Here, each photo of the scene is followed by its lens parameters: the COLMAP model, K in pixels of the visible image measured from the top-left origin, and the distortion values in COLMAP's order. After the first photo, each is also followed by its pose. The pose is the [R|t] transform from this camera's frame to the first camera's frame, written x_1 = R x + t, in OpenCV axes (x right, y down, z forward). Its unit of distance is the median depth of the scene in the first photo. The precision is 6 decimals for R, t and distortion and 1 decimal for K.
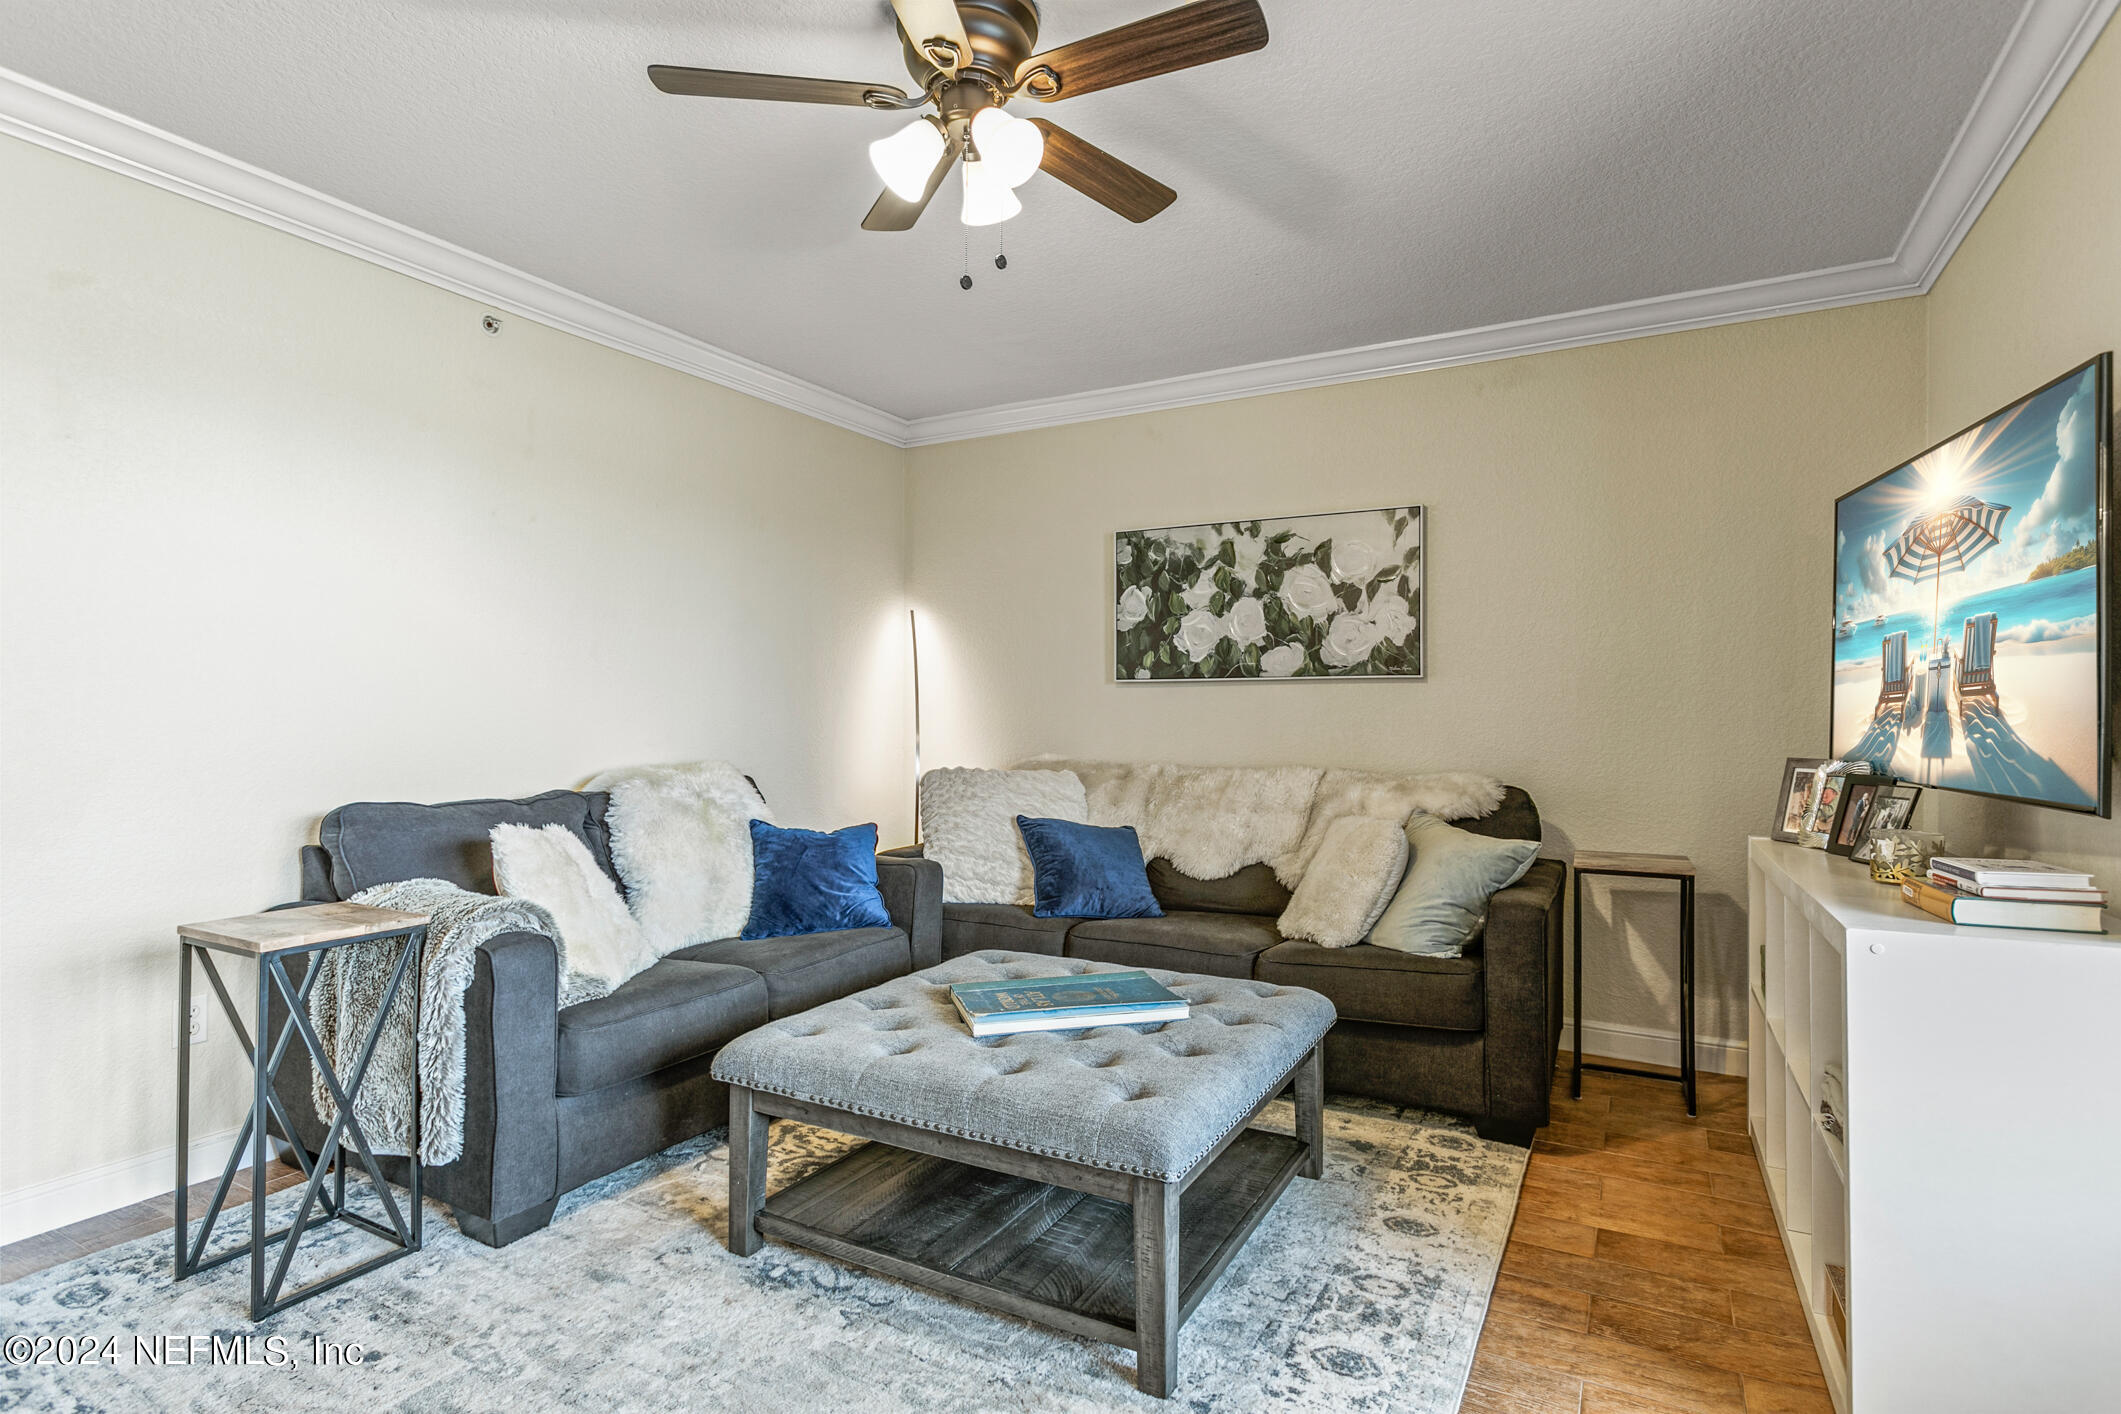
lens RADIAL K [[1065.8, 0, 1049.0], [0, 1065.8, 701.0], [0, 0, 1]] dist [-0.011817, 0.001275]
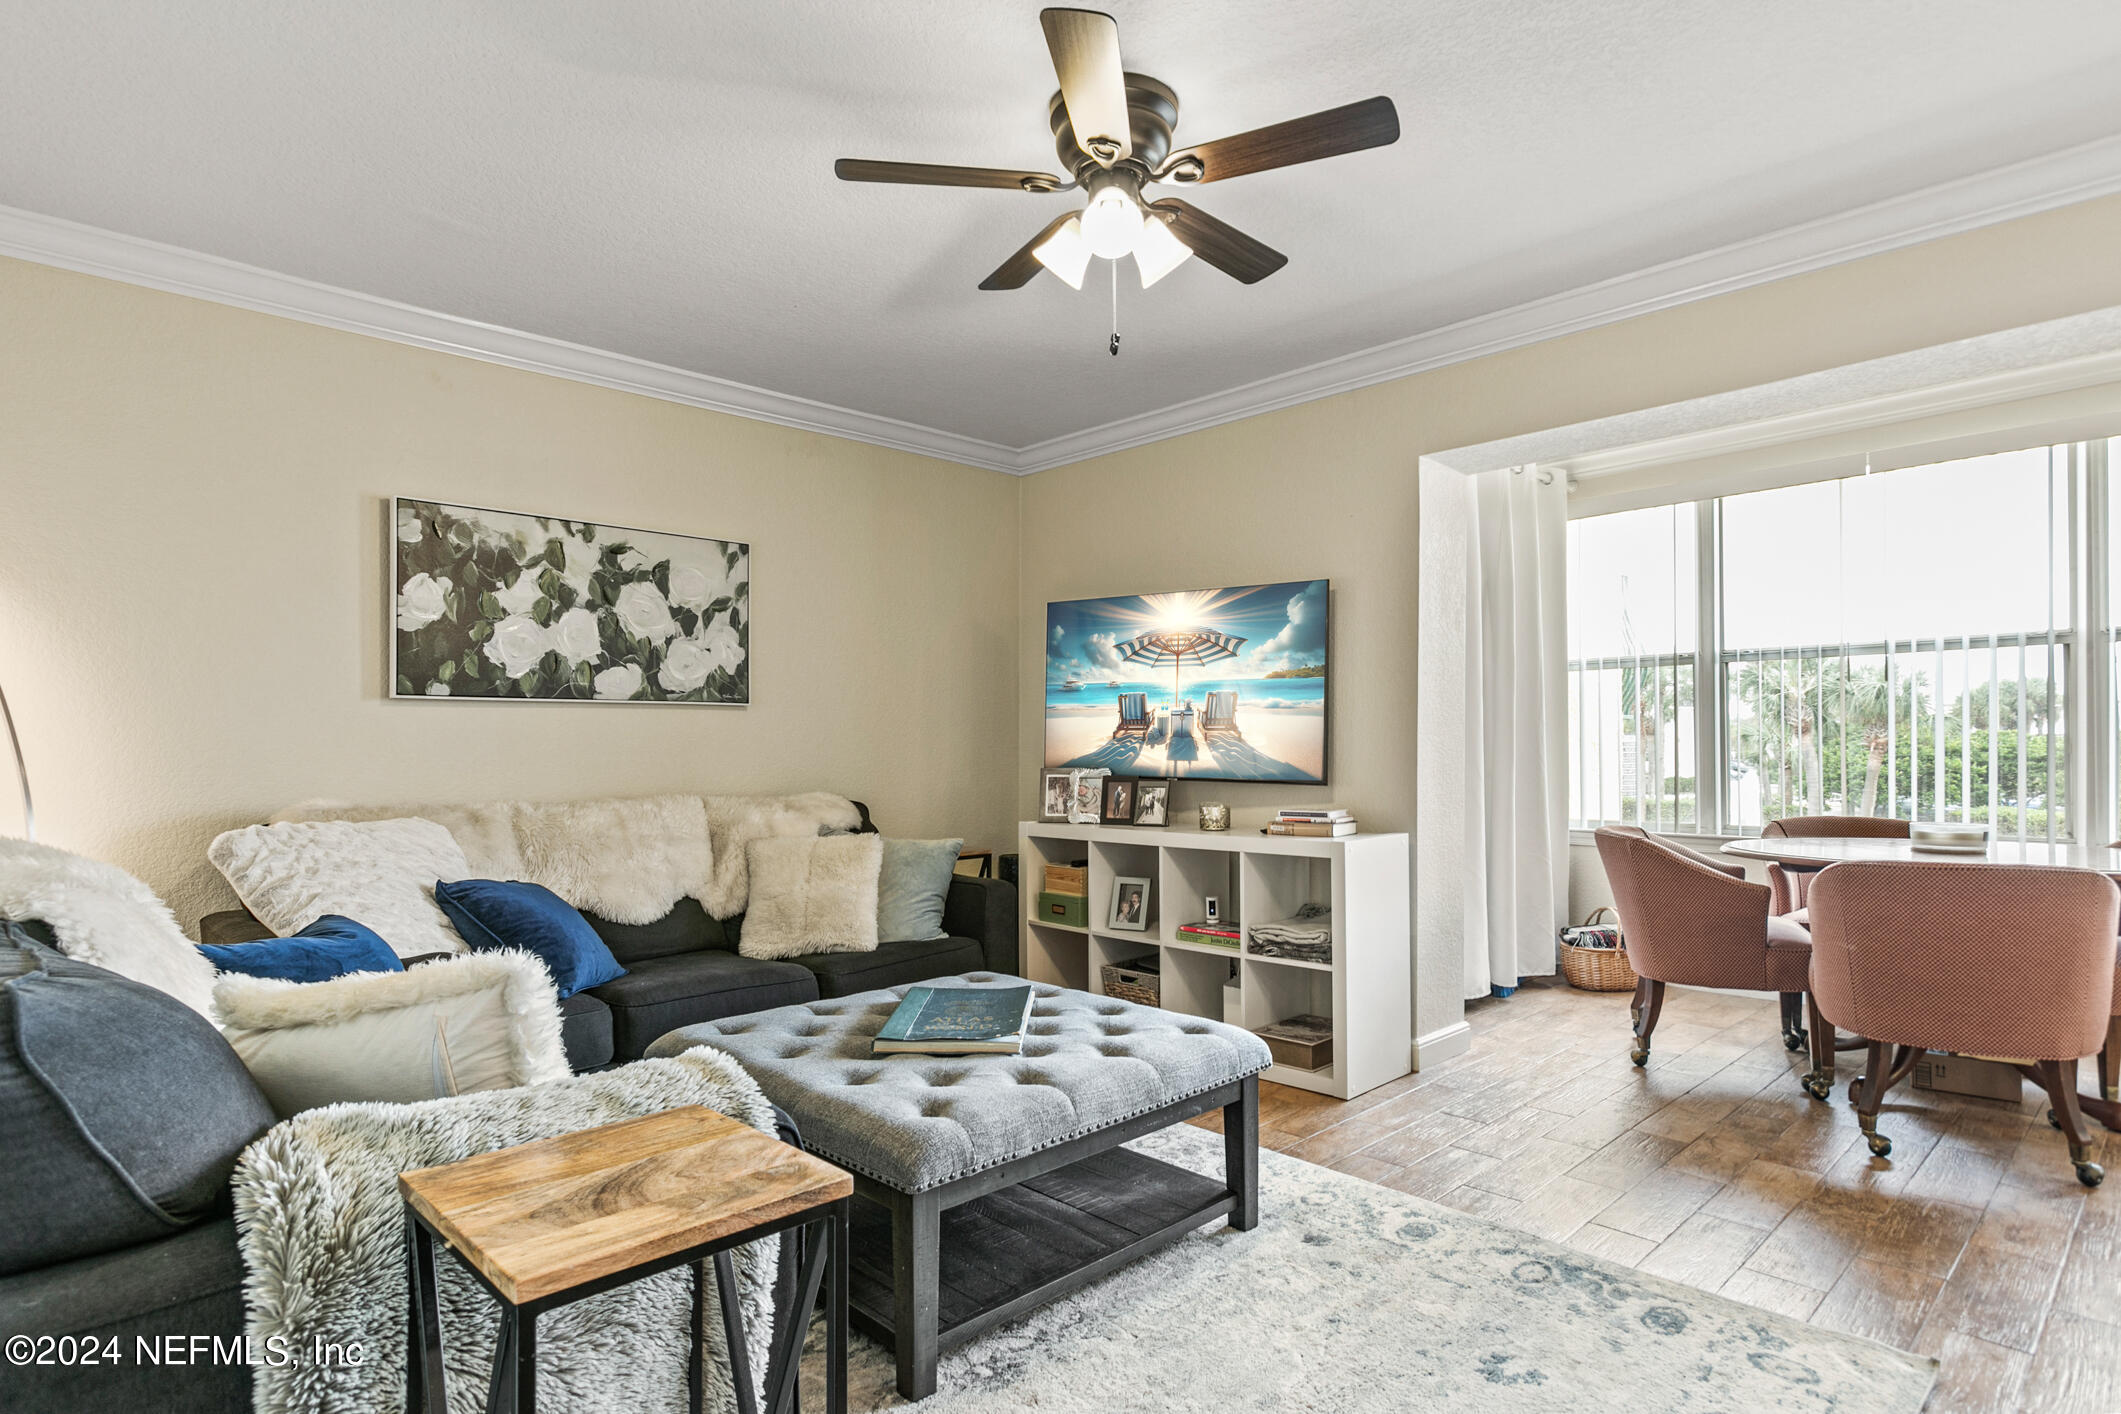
lens RADIAL K [[1114.4, 0, 1049.0], [0, 1114.4, 750.3], [0, 0, 1]] dist [0.002589, 0.002051]
pose [[0.294280, -0.016166, 0.955583, -0.649480], [-0.016810, 0.999615, 0.022088, -0.007037], [-0.955572, -0.022563, 0.293894, 0.387828]]
